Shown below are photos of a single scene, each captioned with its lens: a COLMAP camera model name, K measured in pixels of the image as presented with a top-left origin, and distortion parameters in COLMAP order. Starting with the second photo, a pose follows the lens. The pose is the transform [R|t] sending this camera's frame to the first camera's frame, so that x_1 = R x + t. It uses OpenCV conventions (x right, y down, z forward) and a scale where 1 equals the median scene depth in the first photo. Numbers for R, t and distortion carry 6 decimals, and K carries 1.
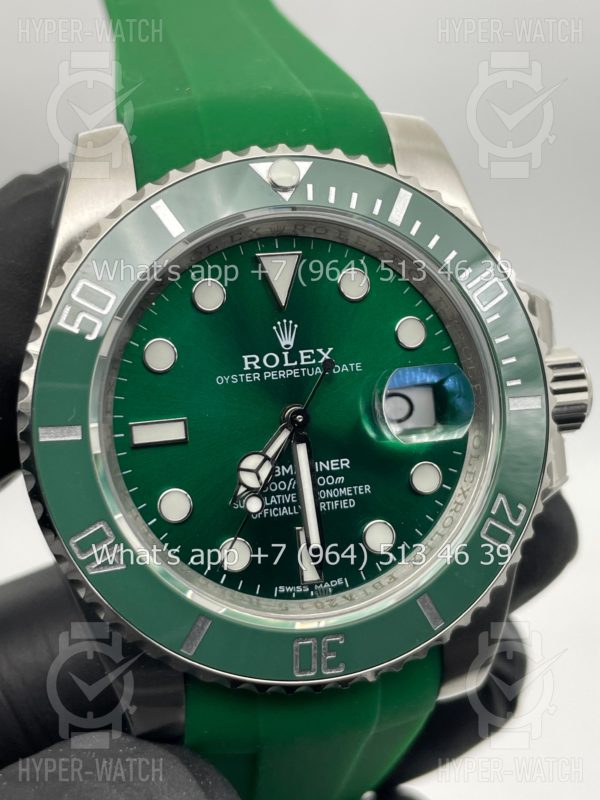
lens RADIAL K [[1322.2, 0, 299.2], [0, 1322.2, 385.9], [0, 0, 1]] dist [0.123385, 0.007063]
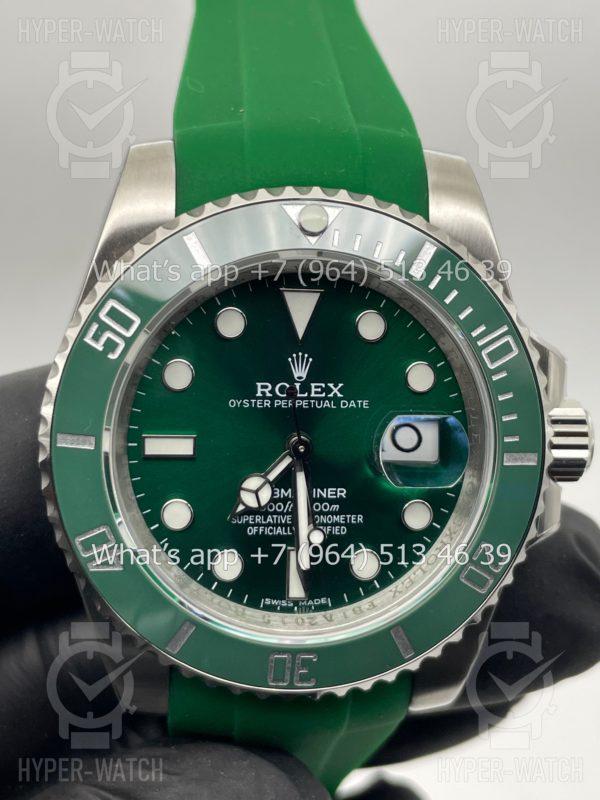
lens RADIAL K [[1322.2, 0, 299.2], [0, 1322.2, 385.9], [0, 0, 1]] dist [0.123385, 0.007063]
pose [[0.988780, 0.125911, -0.080381, 0.076182], [-0.116708, 0.987008, 0.110433, -0.140450], [0.093242, -0.099813, 0.990628, -0.044940]]
